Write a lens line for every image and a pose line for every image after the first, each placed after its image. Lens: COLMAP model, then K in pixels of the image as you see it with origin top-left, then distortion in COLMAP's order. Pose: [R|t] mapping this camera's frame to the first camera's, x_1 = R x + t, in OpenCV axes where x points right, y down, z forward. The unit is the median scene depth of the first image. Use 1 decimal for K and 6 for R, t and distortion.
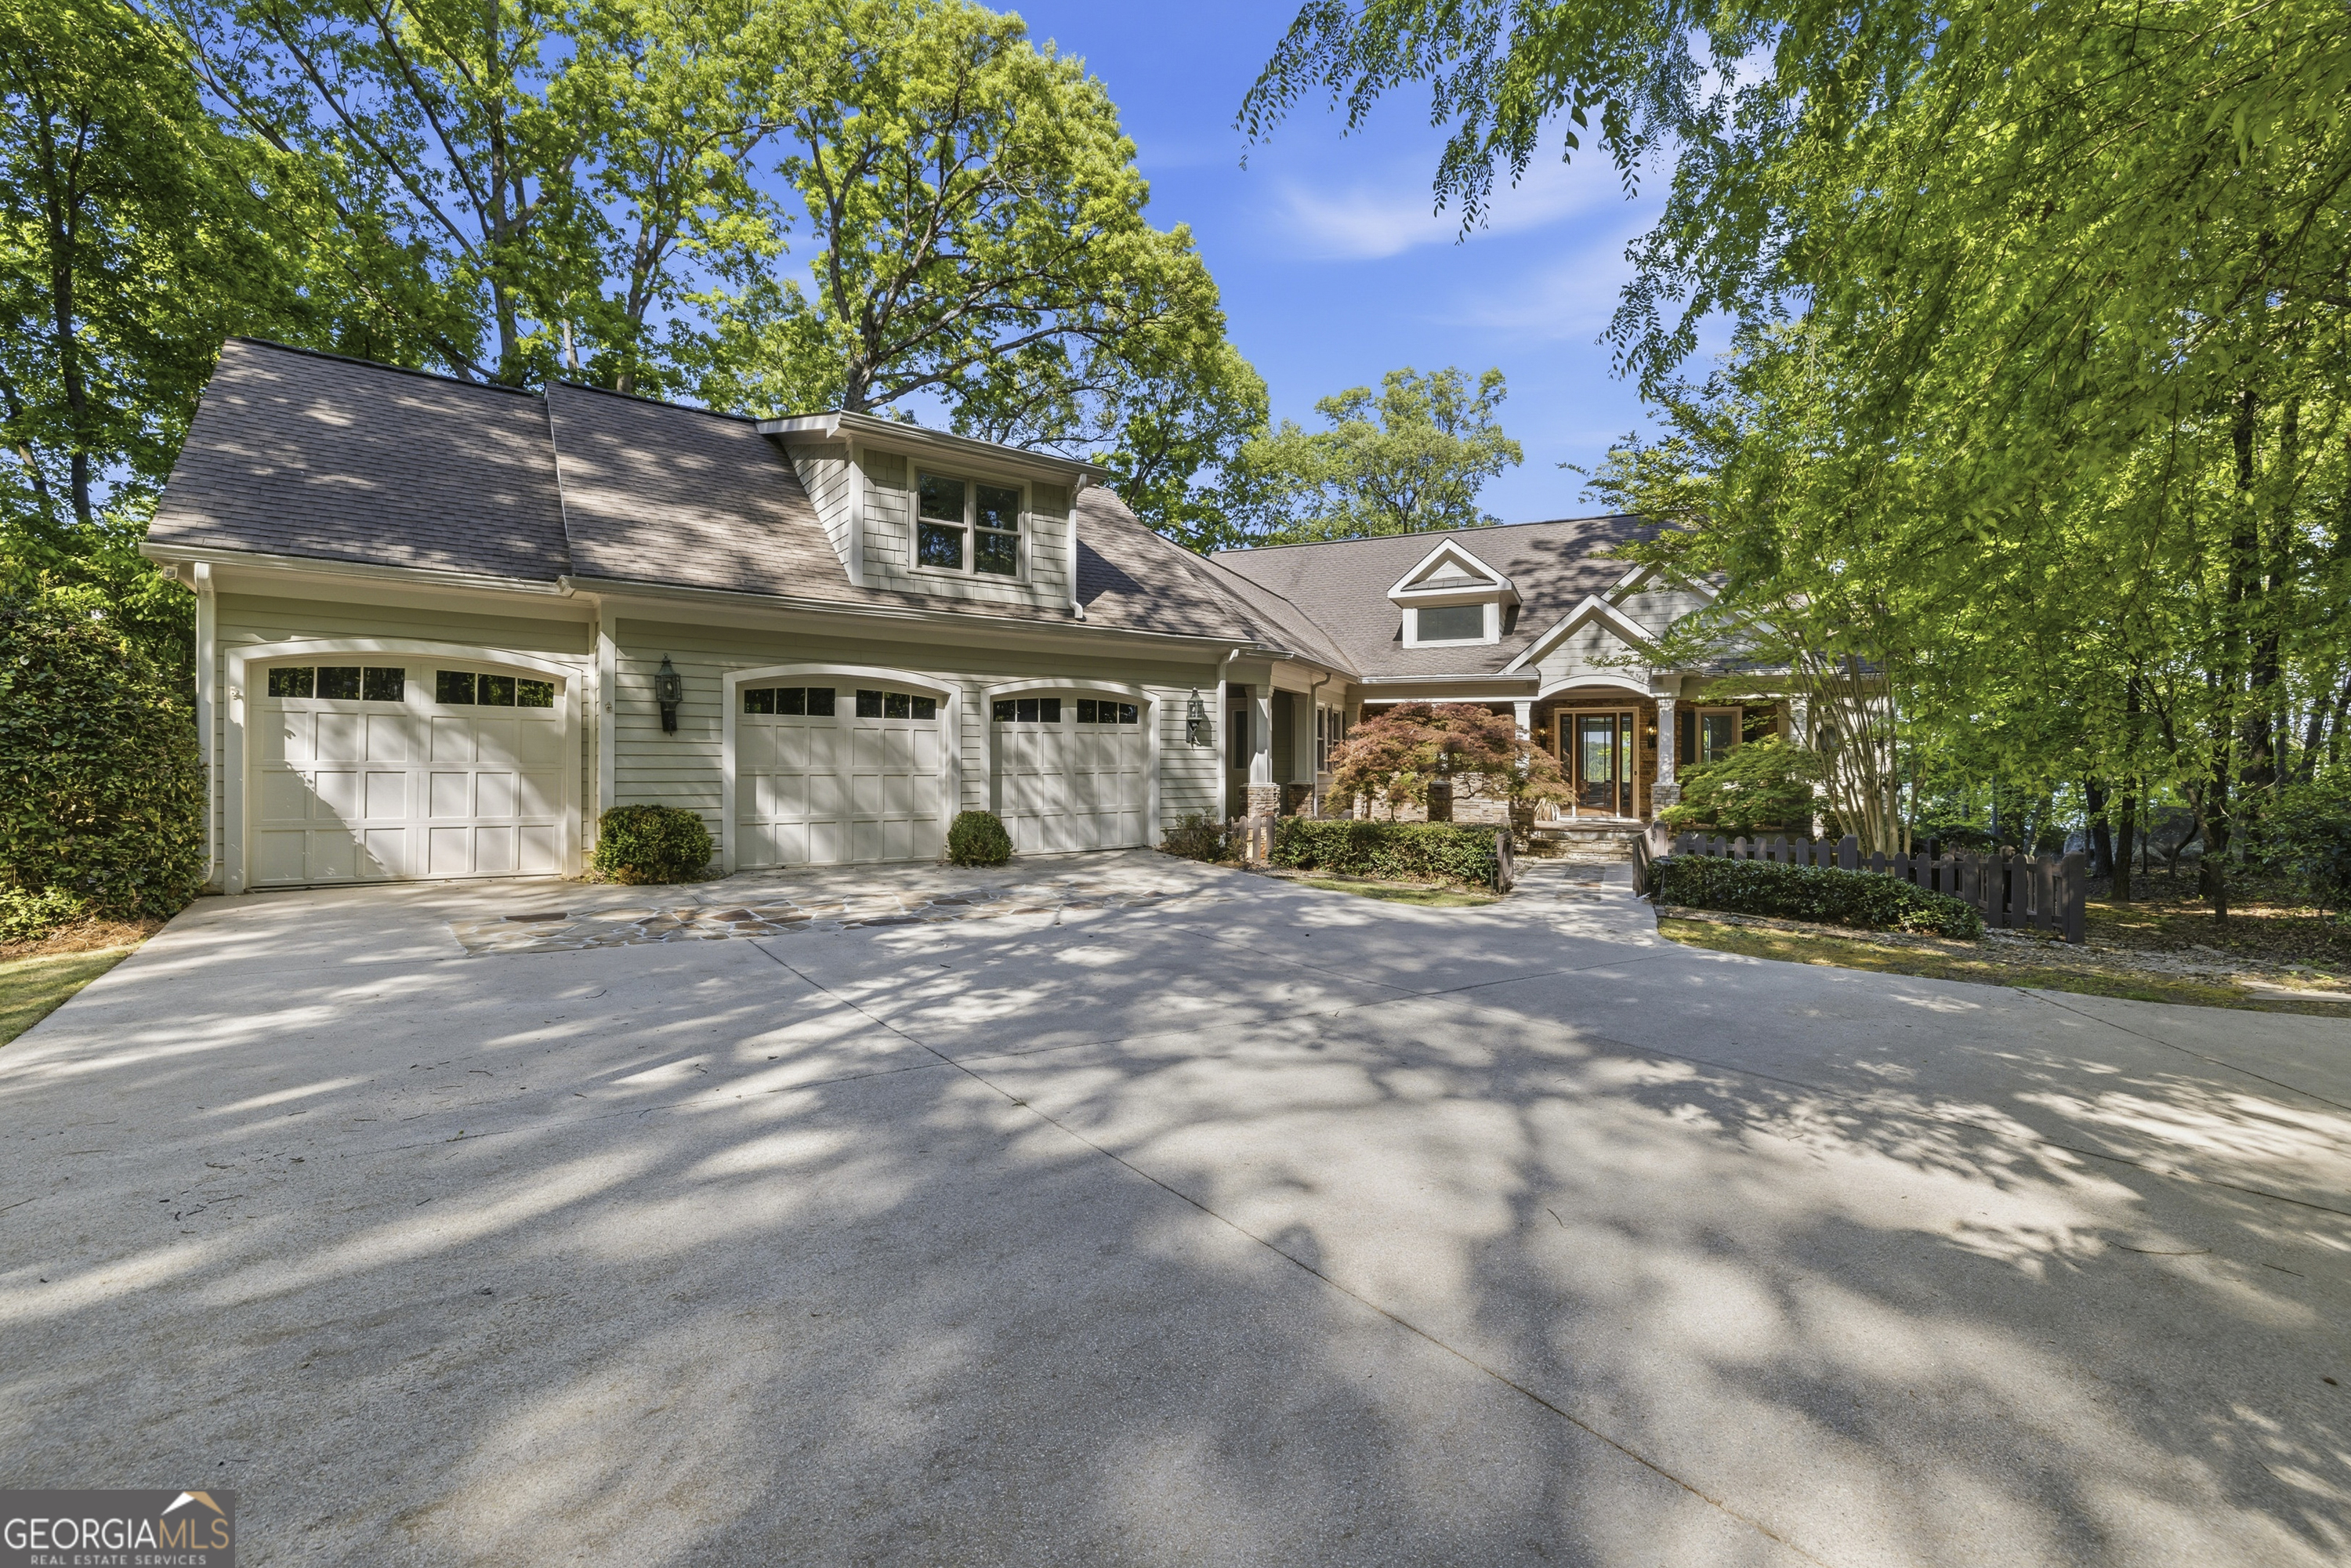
lens RADIAL K [[1006.8, 0, 1160.1], [0, 1006.8, 760.8], [0, 0, 1]] dist [-0.003076, 0.000187]
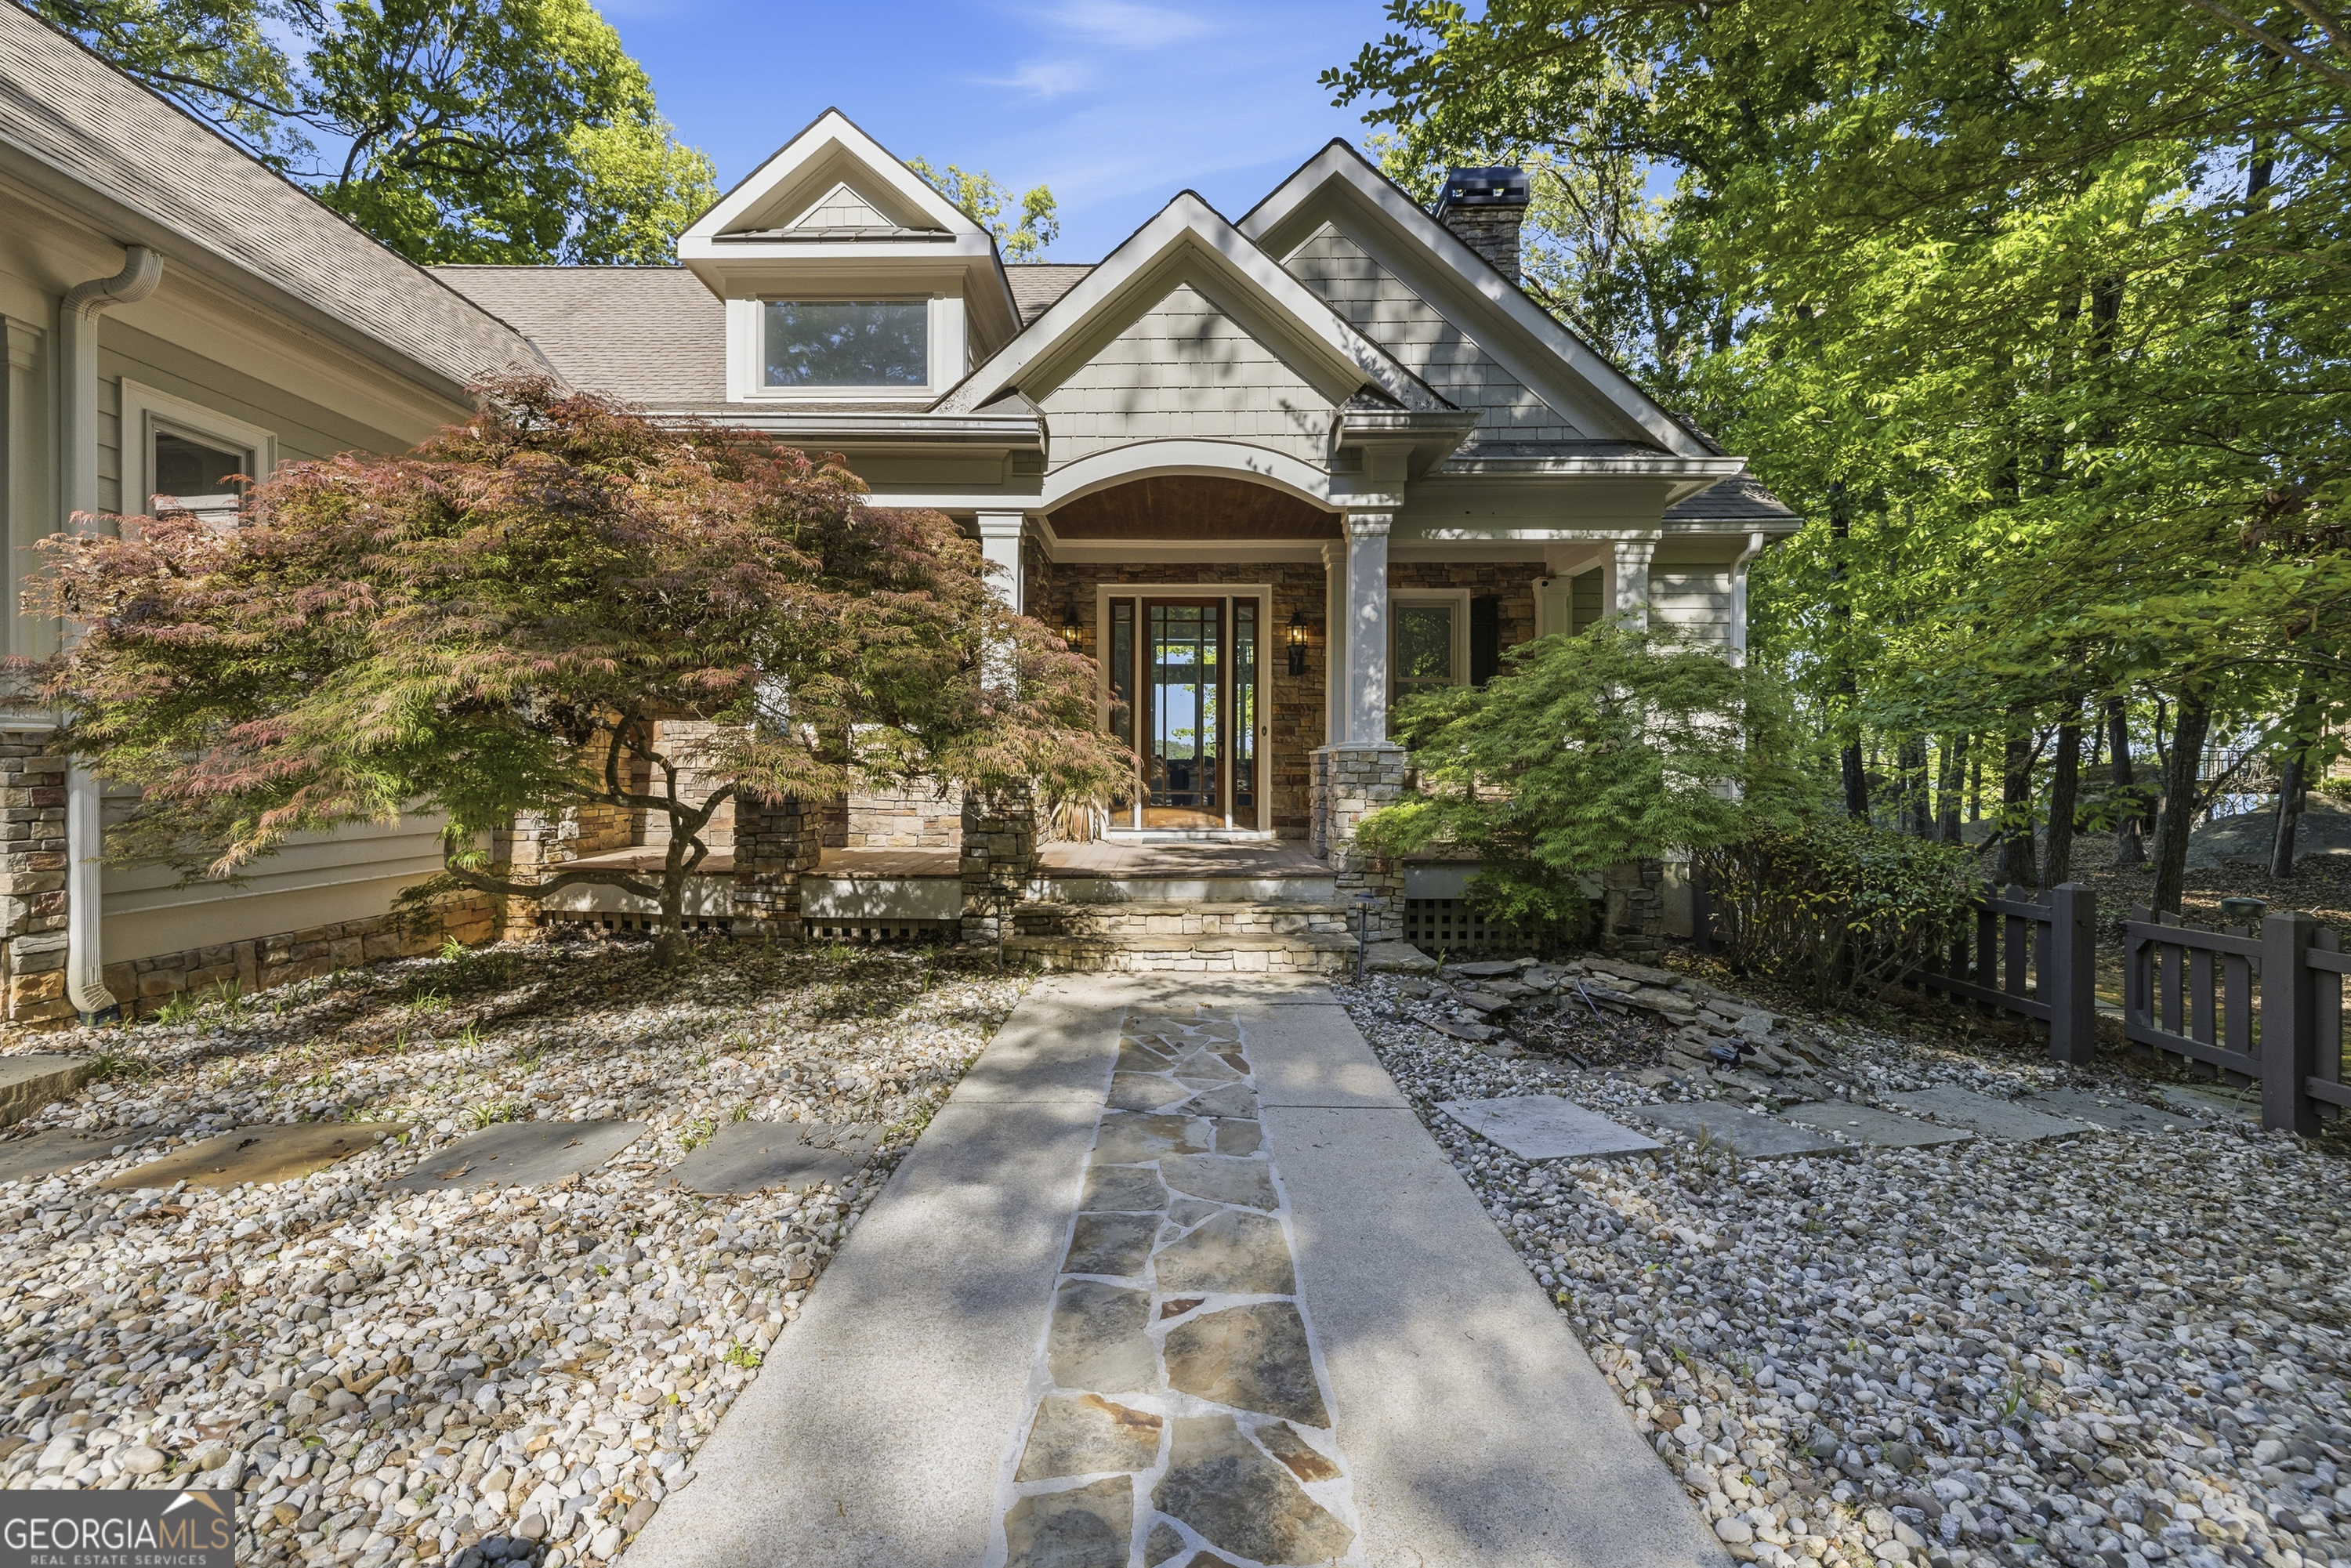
lens RADIAL K [[998.9, 0, 1159.6], [0, 998.9, 771.5], [0, 0, 1]] dist [-0.000573, -0.000122]
pose [[0.918941, -0.002416, 0.394388, 0.376249], [-0.003120, 0.999905, 0.013397, 0.036803], [-0.394384, -0.013541, 0.918846, 0.904001]]
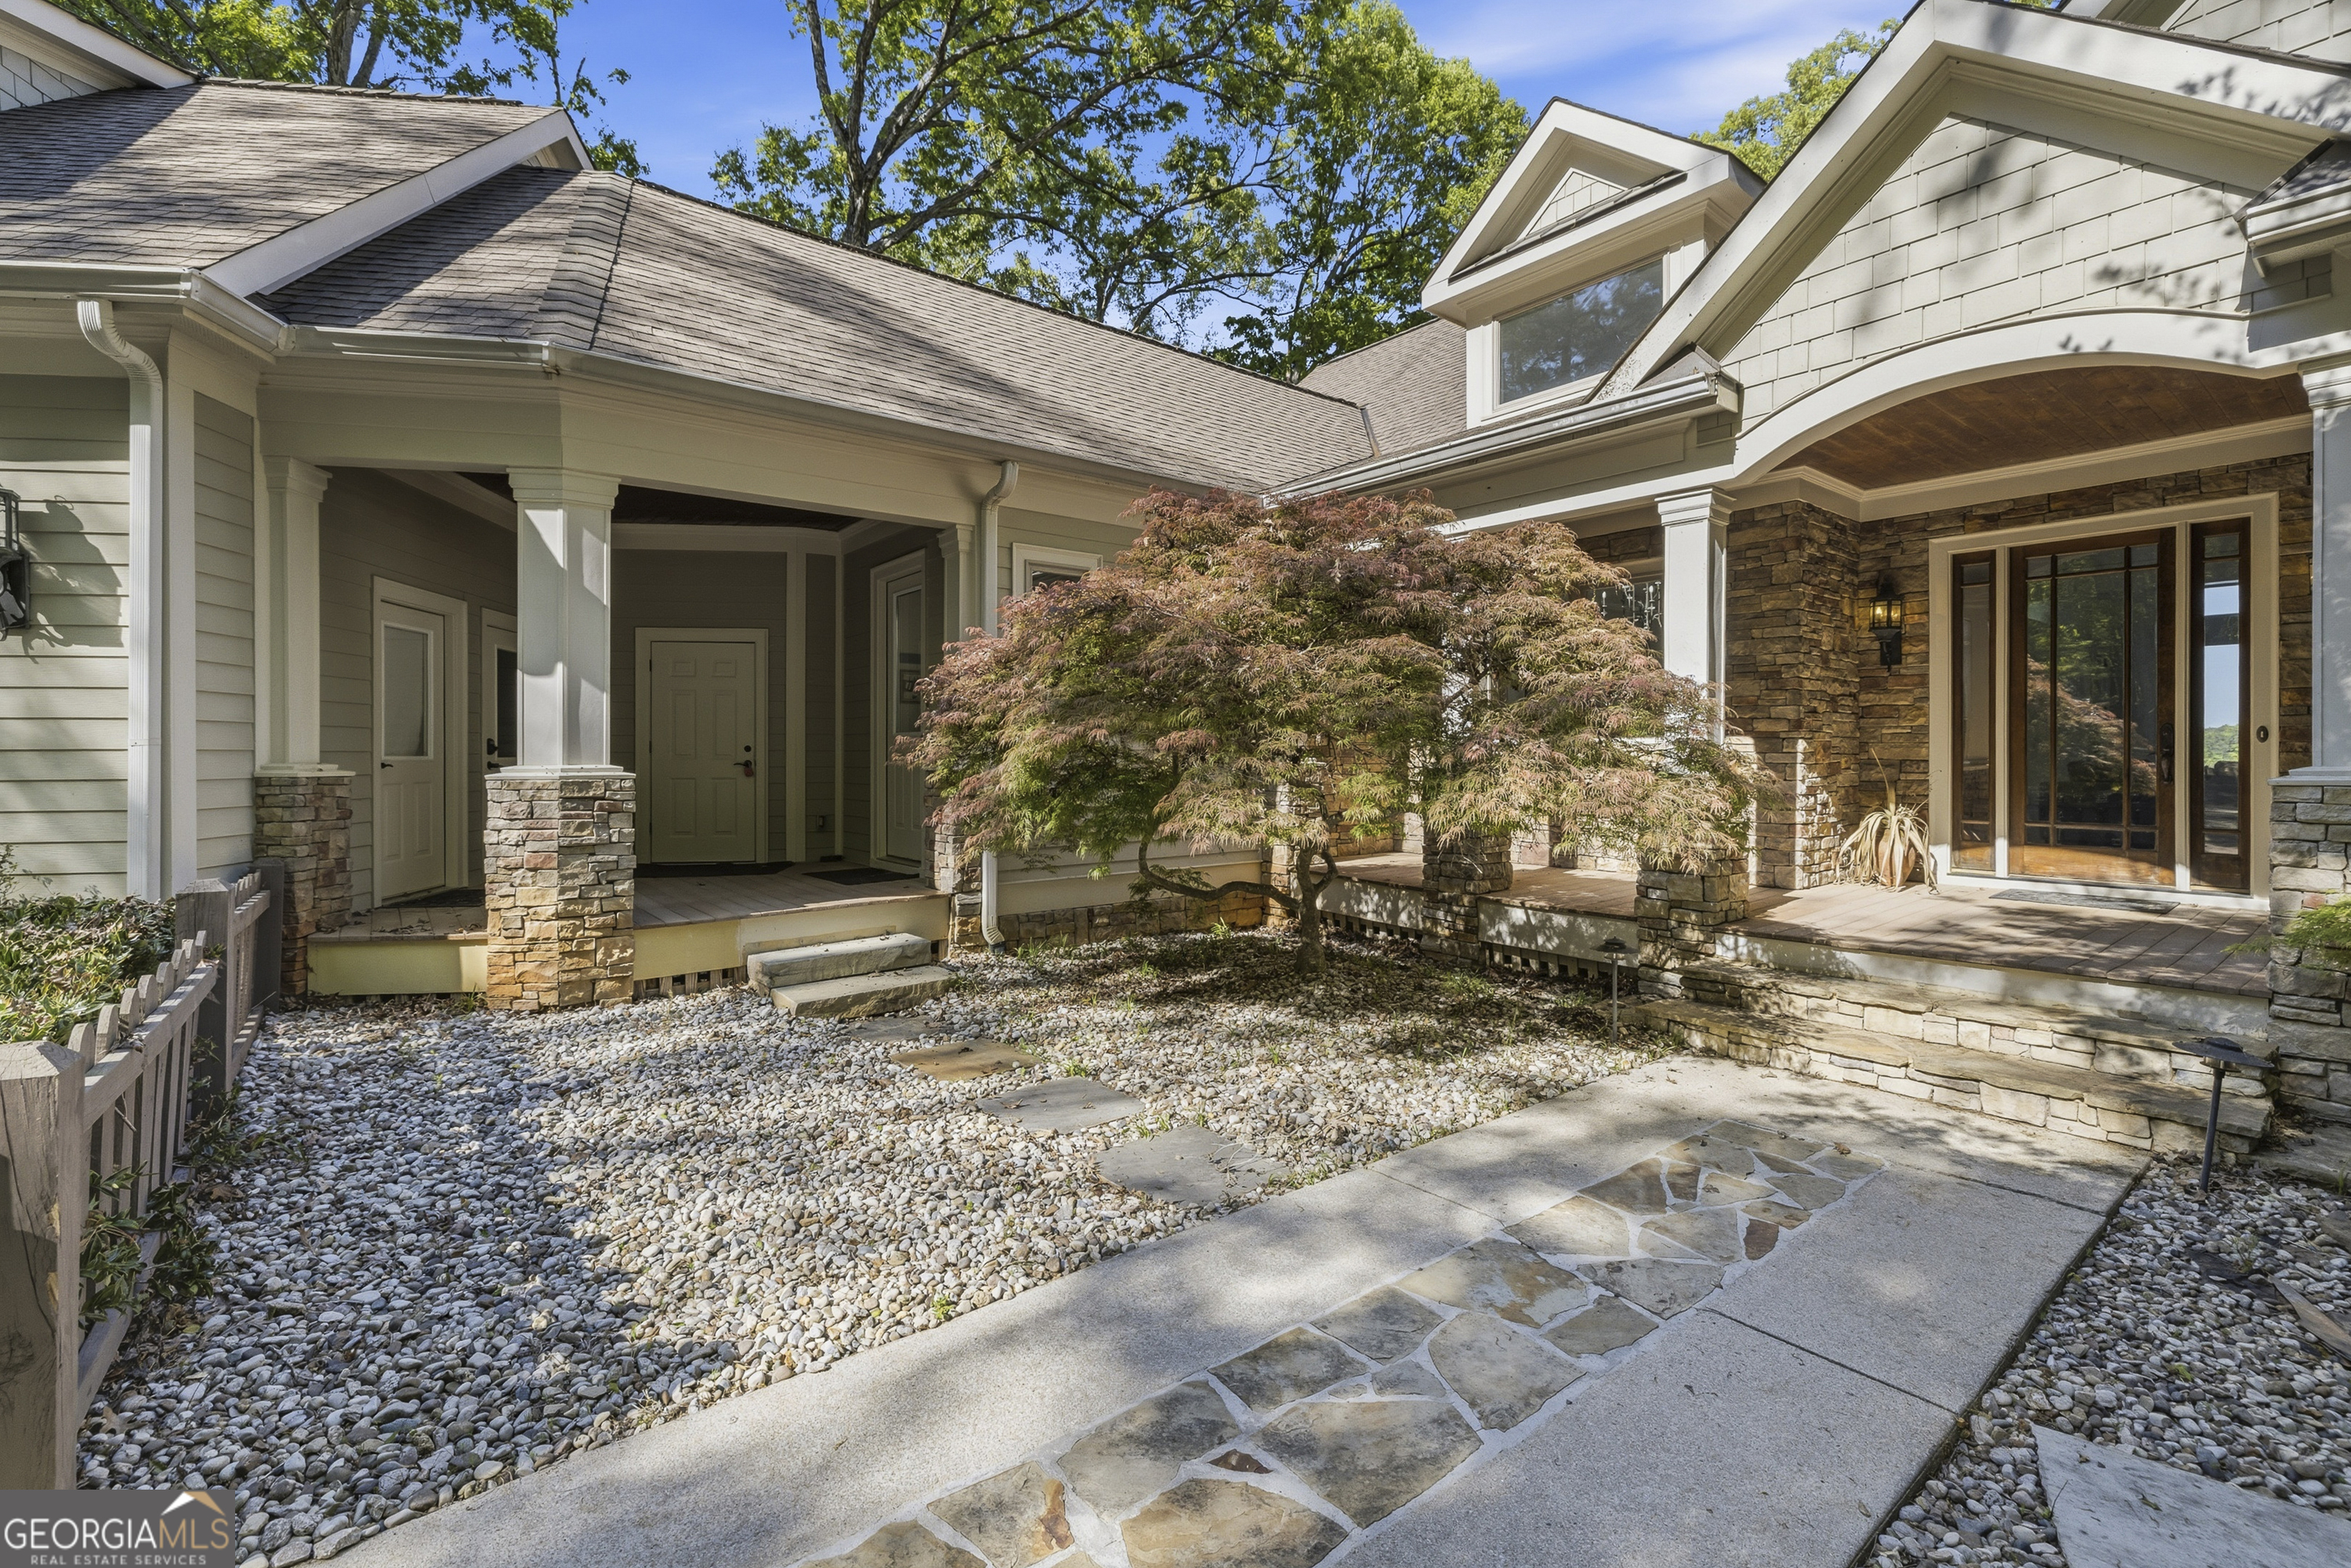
lens RADIAL K [[1006.8, 0, 1160.1], [0, 1006.8, 760.8], [0, 0, 1]] dist [-0.003076, 0.000187]
pose [[0.883500, -0.001897, -0.468428, 0.497310], [0.008516, 0.999892, 0.012014, 0.020643], [0.468354, -0.014603, 0.883420, 0.914914]]
